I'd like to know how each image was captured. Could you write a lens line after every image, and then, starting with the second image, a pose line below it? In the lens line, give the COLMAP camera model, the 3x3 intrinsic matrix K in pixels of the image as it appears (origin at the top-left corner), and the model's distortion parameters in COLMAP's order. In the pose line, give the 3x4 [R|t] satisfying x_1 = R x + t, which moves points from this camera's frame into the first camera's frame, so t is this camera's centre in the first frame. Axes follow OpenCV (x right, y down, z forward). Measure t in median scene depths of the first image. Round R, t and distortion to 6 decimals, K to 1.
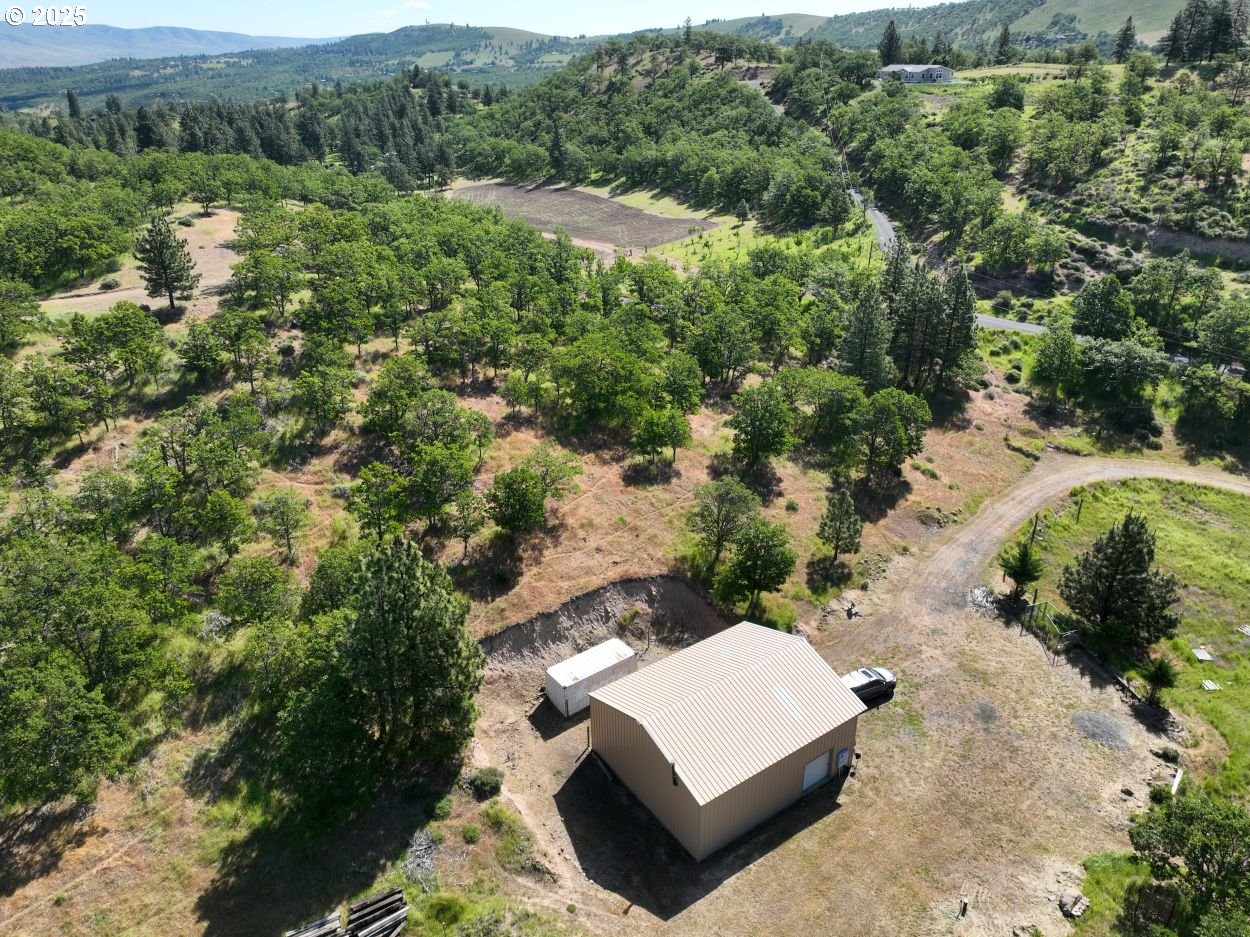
lens RADIAL K [[882.0, 0, 624.7], [0, 882.0, 471.3], [0, 0, 1]] dist [-0.003095, 0.019501]
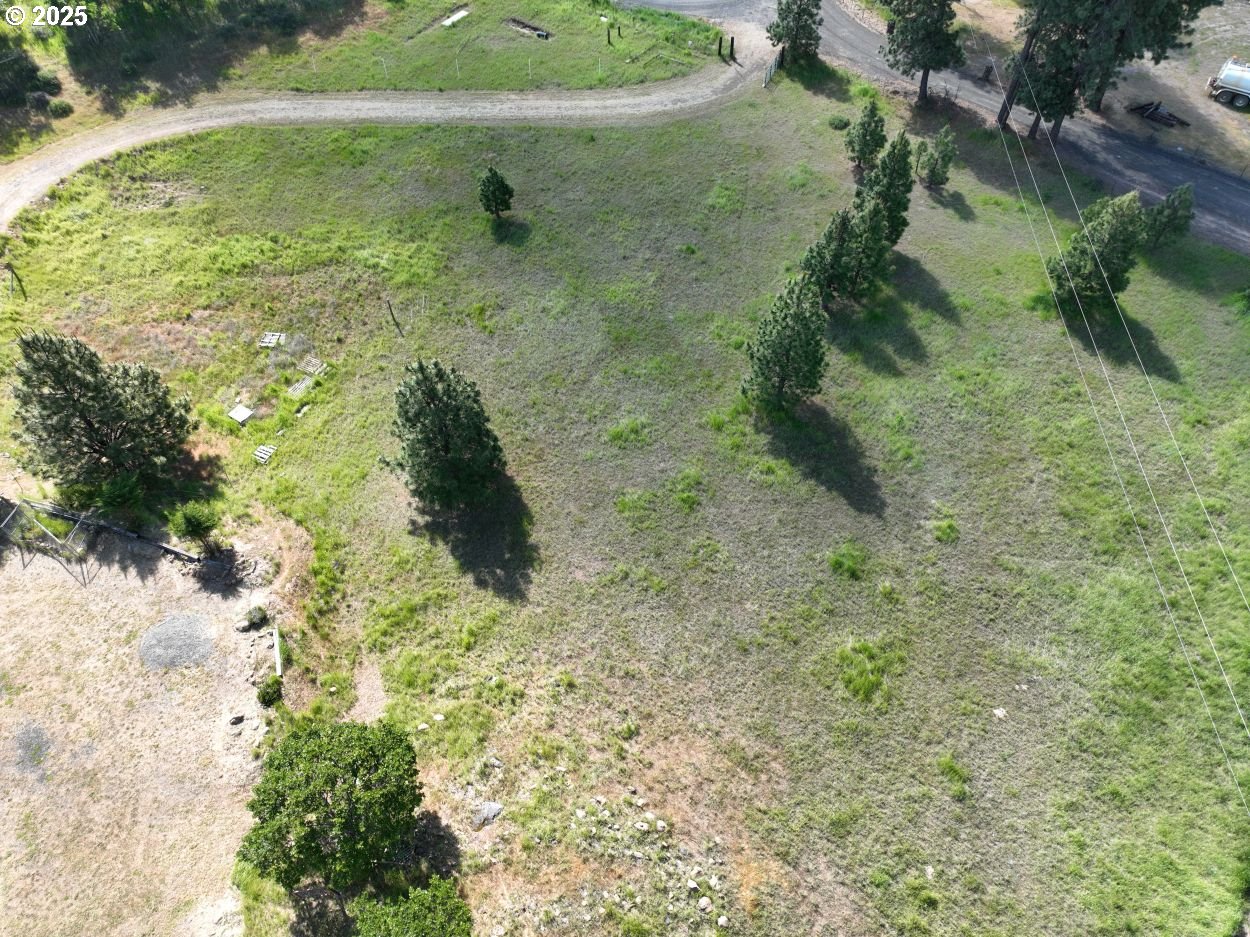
lens RADIAL K [[882.0, 0, 621.5], [0, 882.0, 467.4], [0, 0, 1]] dist [-0.003095, 0.019501]
pose [[0.526742, -0.675813, 0.515577, 0.262752], [0.369939, 0.728349, 0.576760, -0.064677], [-0.765302, -0.113072, 0.633662, 0.144746]]
